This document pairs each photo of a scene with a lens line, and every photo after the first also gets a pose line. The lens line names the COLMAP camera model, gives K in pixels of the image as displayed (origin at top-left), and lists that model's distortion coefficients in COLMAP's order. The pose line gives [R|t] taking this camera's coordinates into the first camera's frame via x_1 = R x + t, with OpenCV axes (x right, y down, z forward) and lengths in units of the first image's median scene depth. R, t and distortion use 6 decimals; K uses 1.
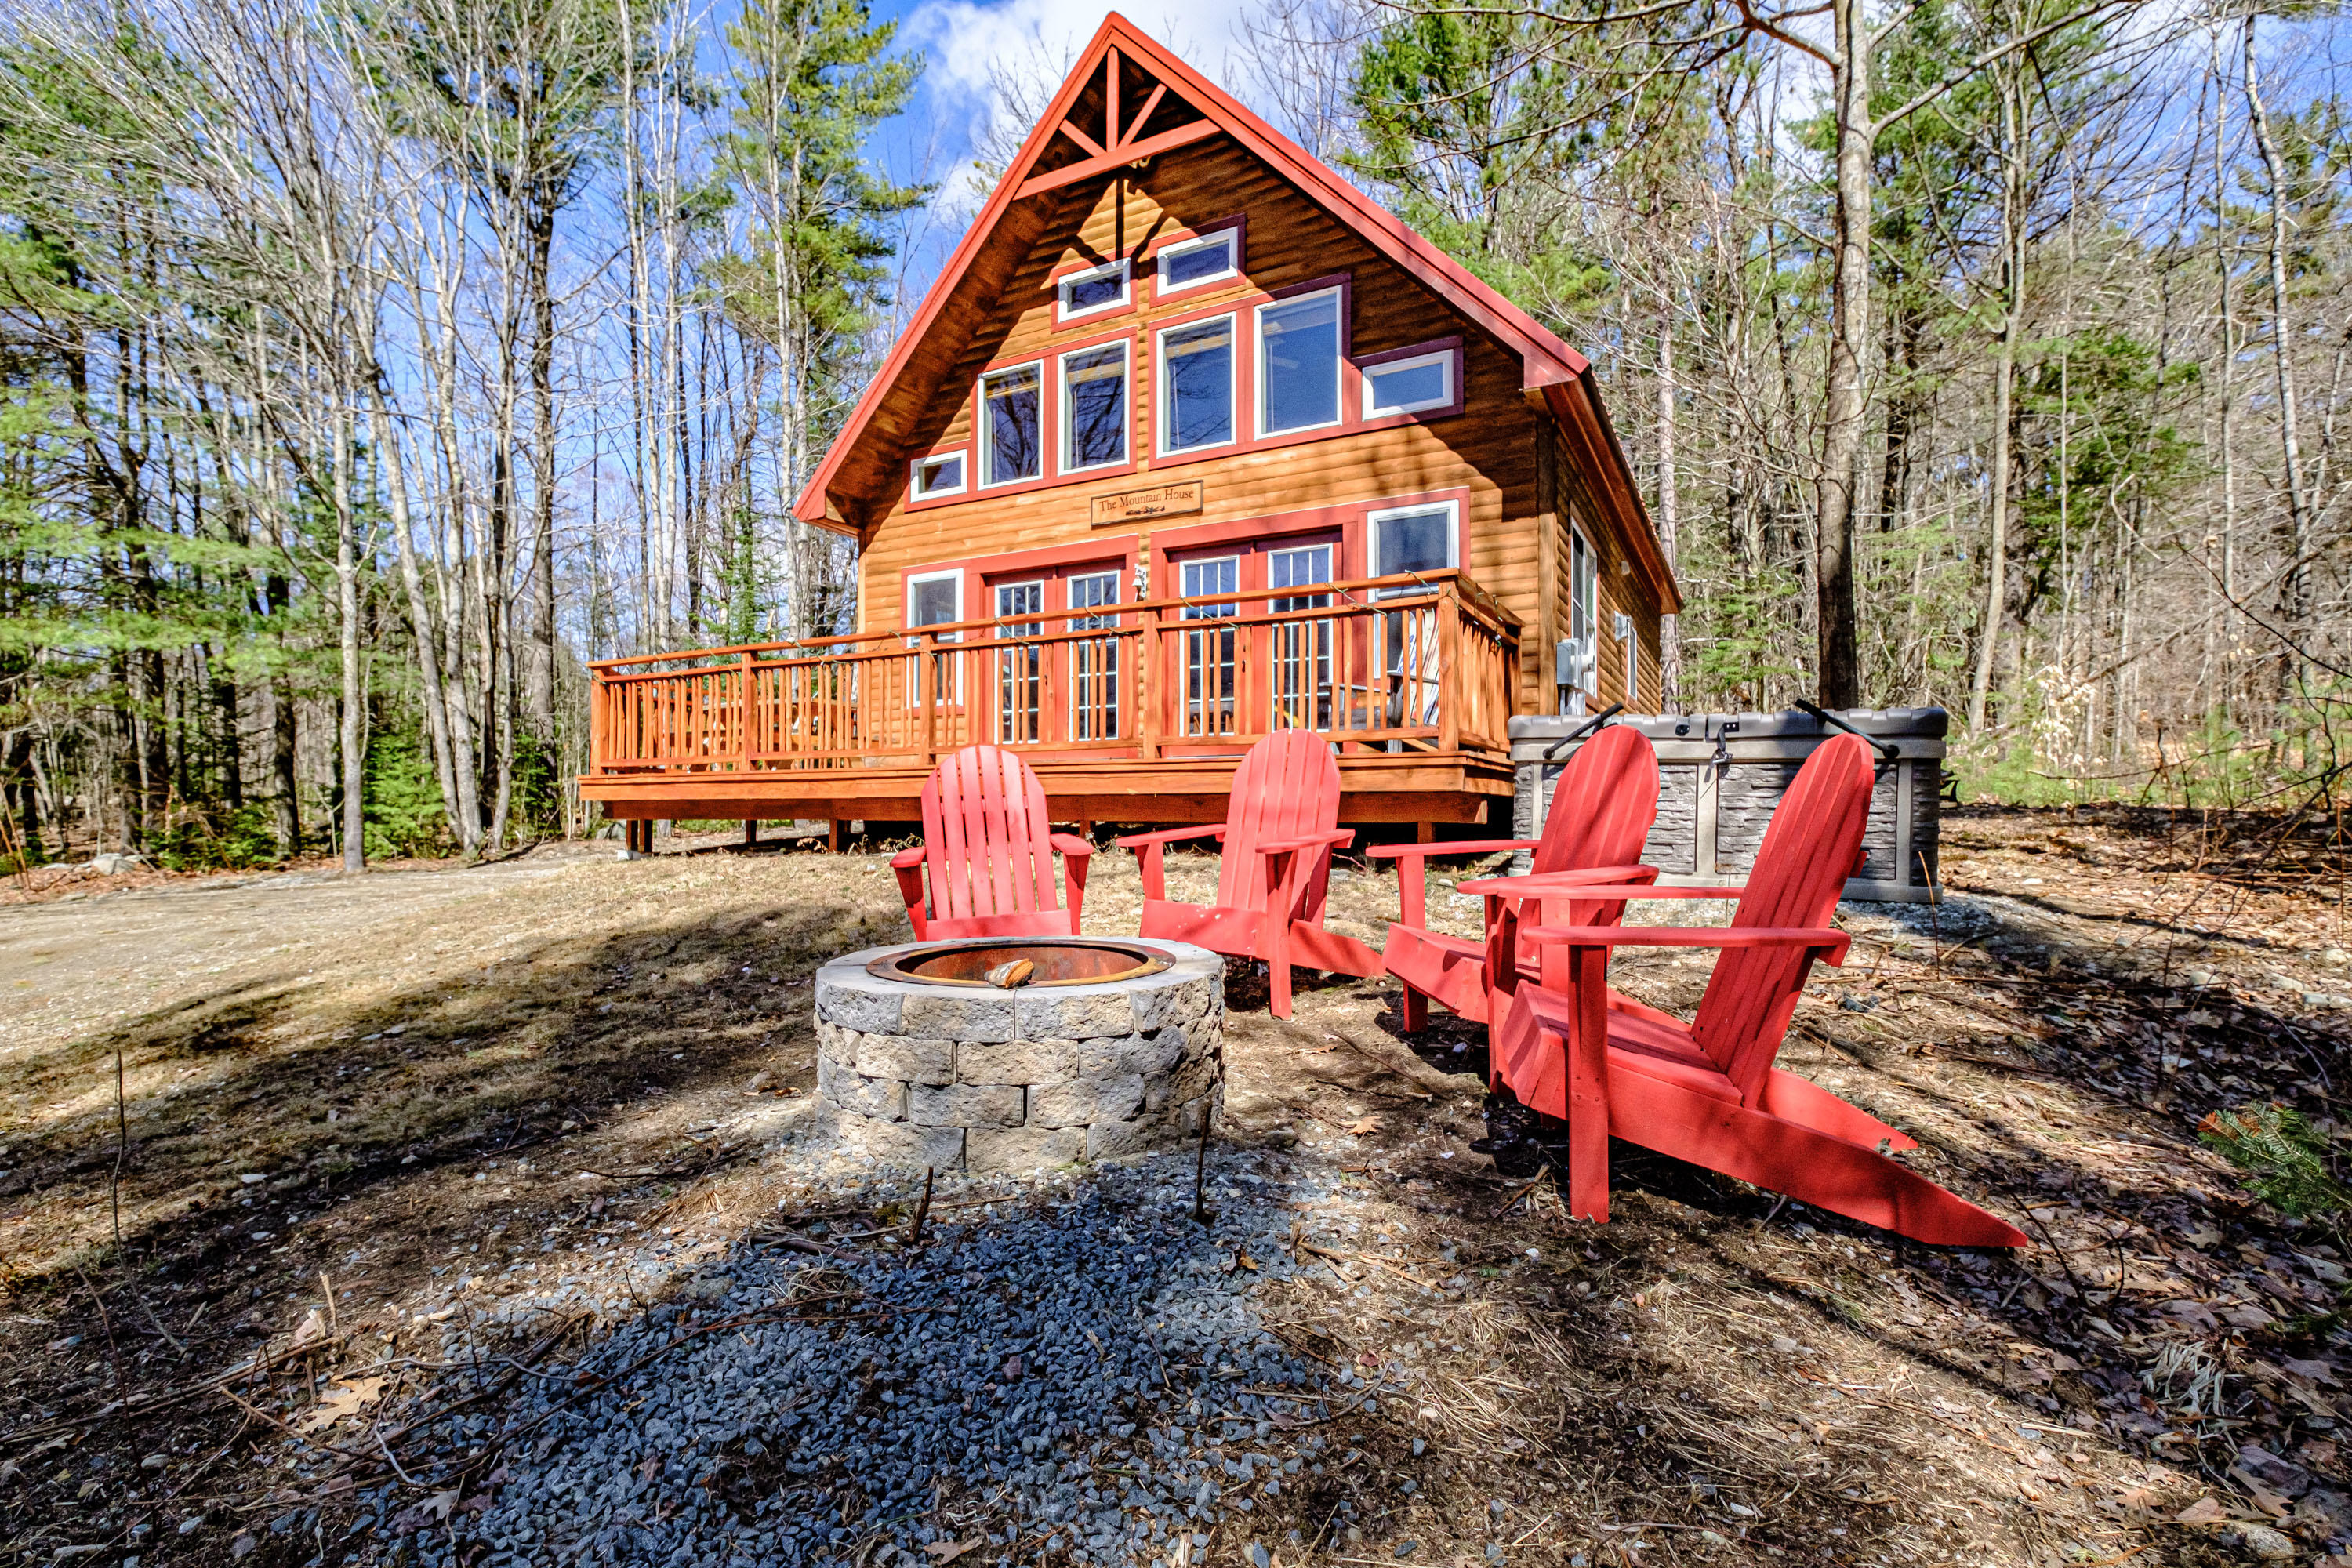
lens RADIAL K [[1046.4, 0, 1176.0], [0, 1046.4, 784.0], [0, 0, 1]] dist [-0.003765, 0.000293]
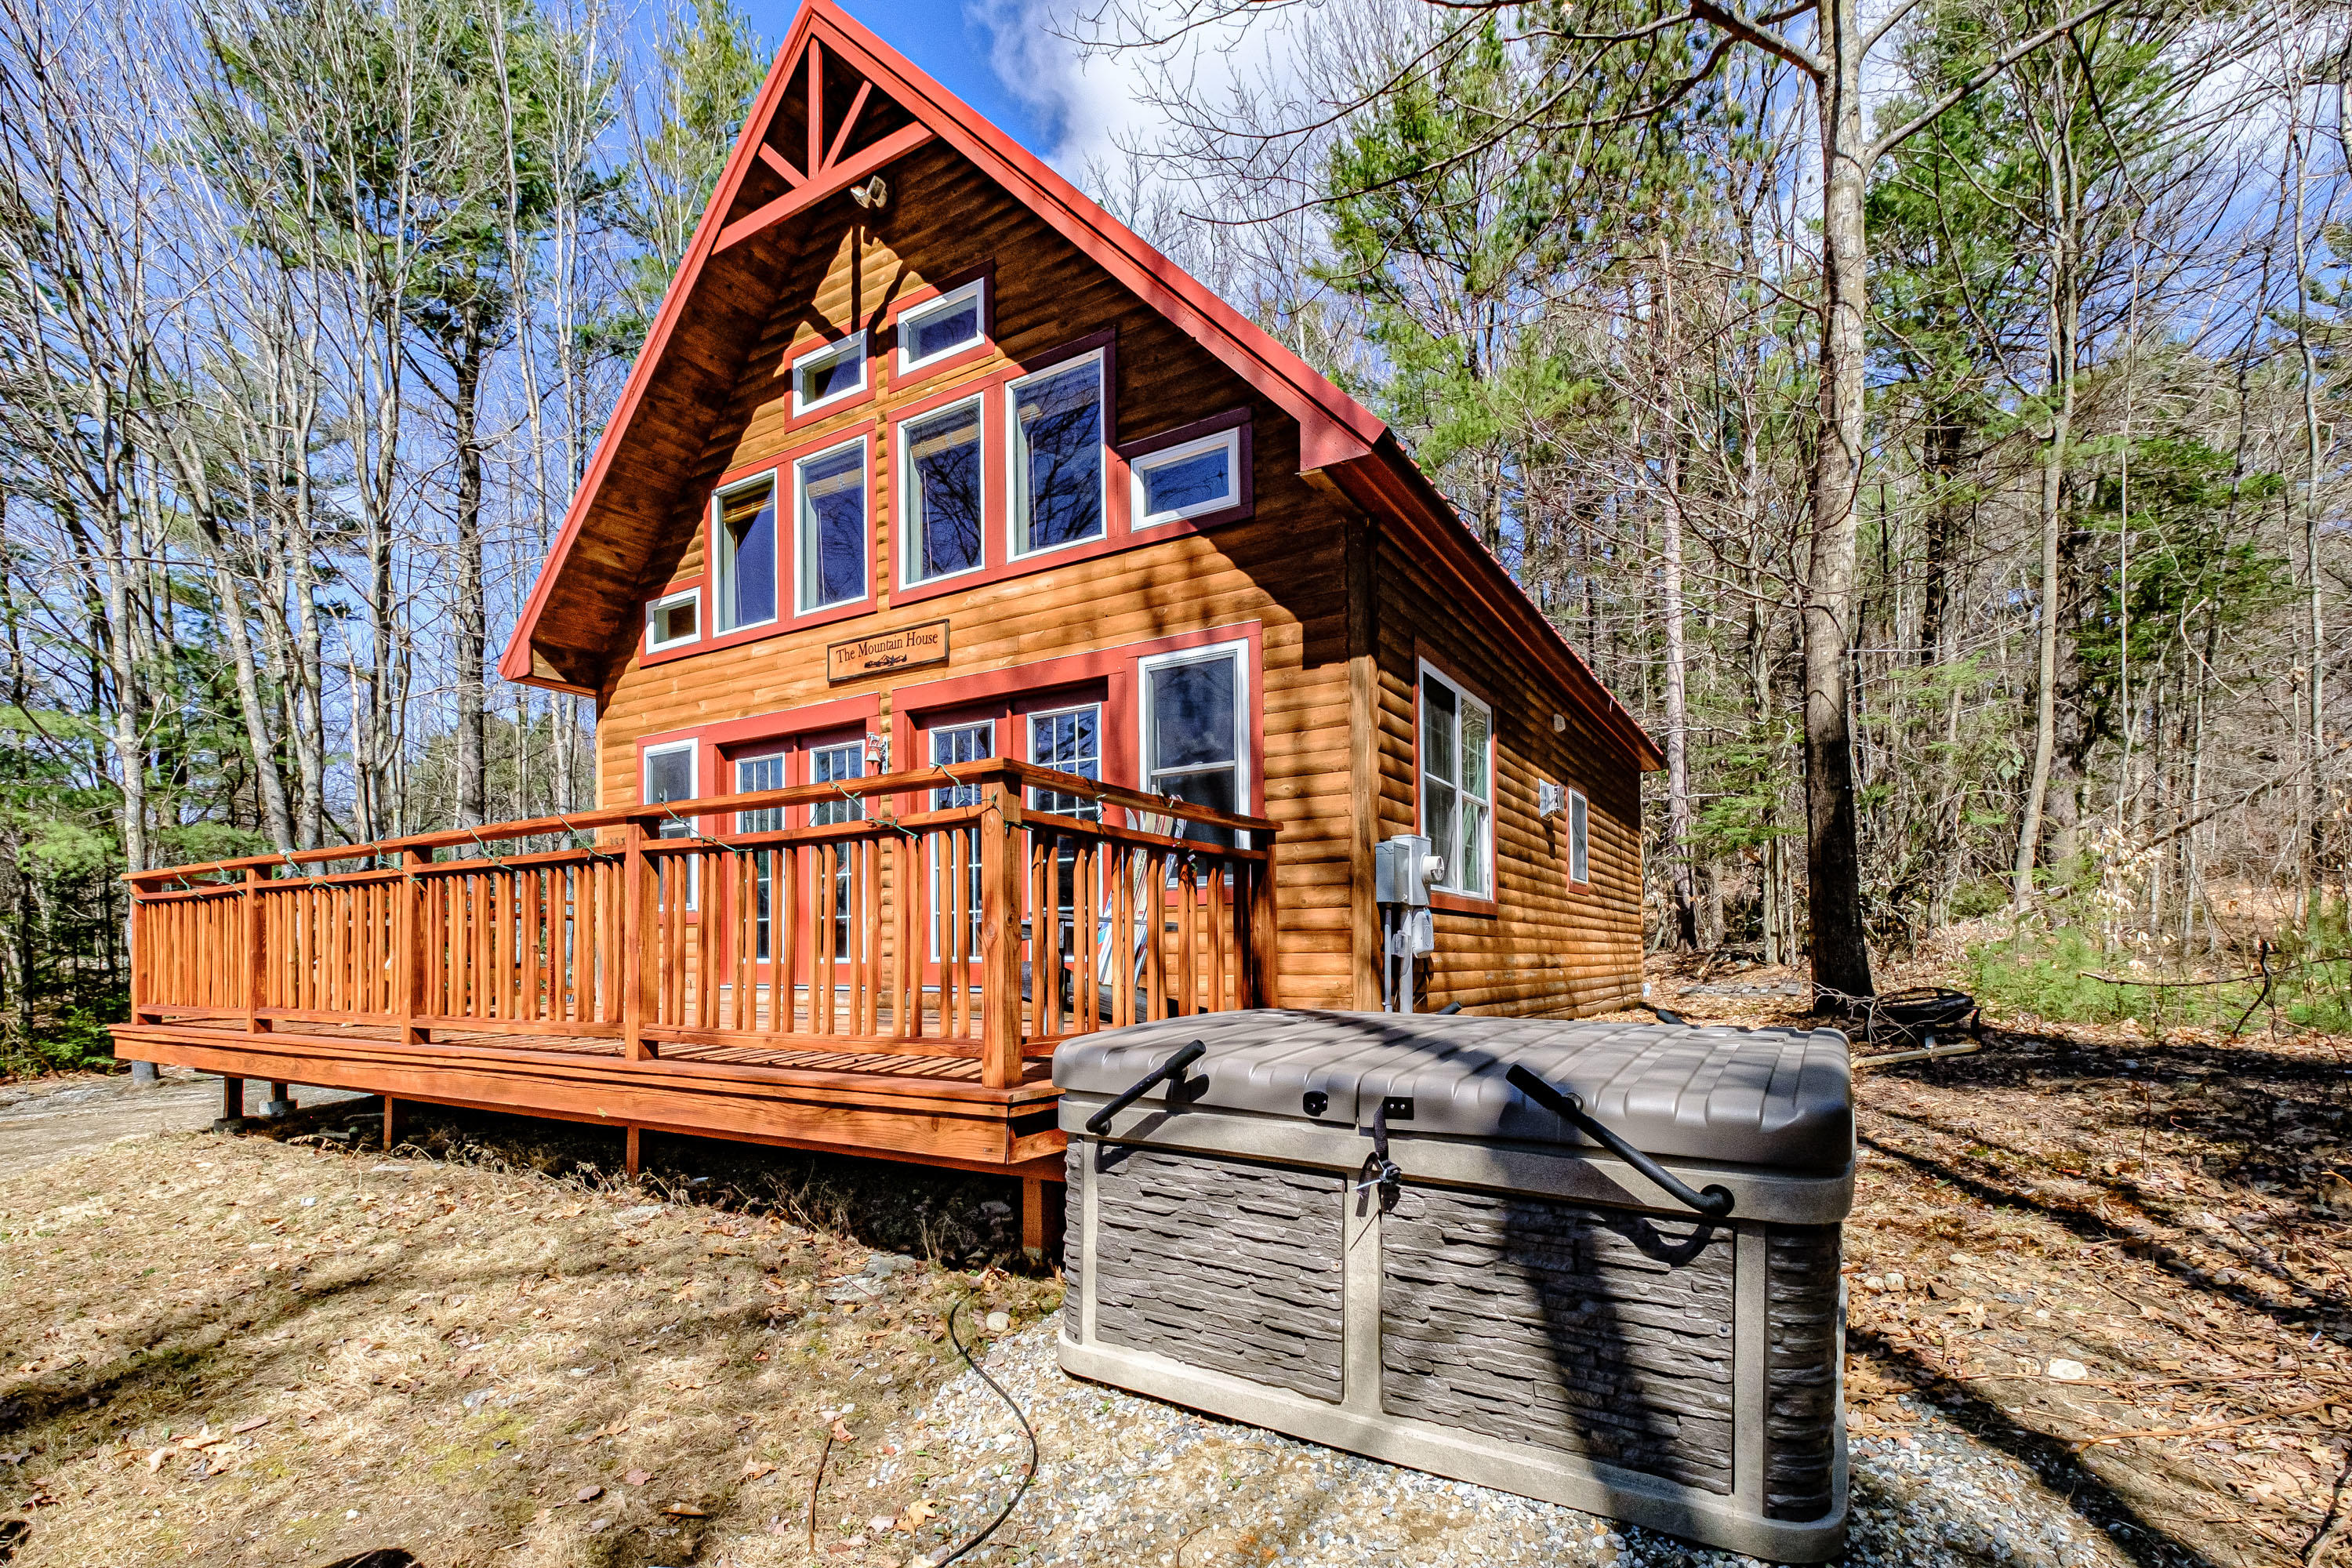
lens RADIAL K [[1069.5, 0, 1176.7], [0, 1069.5, 936.9], [0, 0, 1]] dist [0.003990, 0.000028]
pose [[0.999736, -0.011132, -0.020116, 0.192165], [0.011089, 0.999936, -0.002232, -0.056622], [0.020139, 0.002009, 0.999795, 0.226379]]
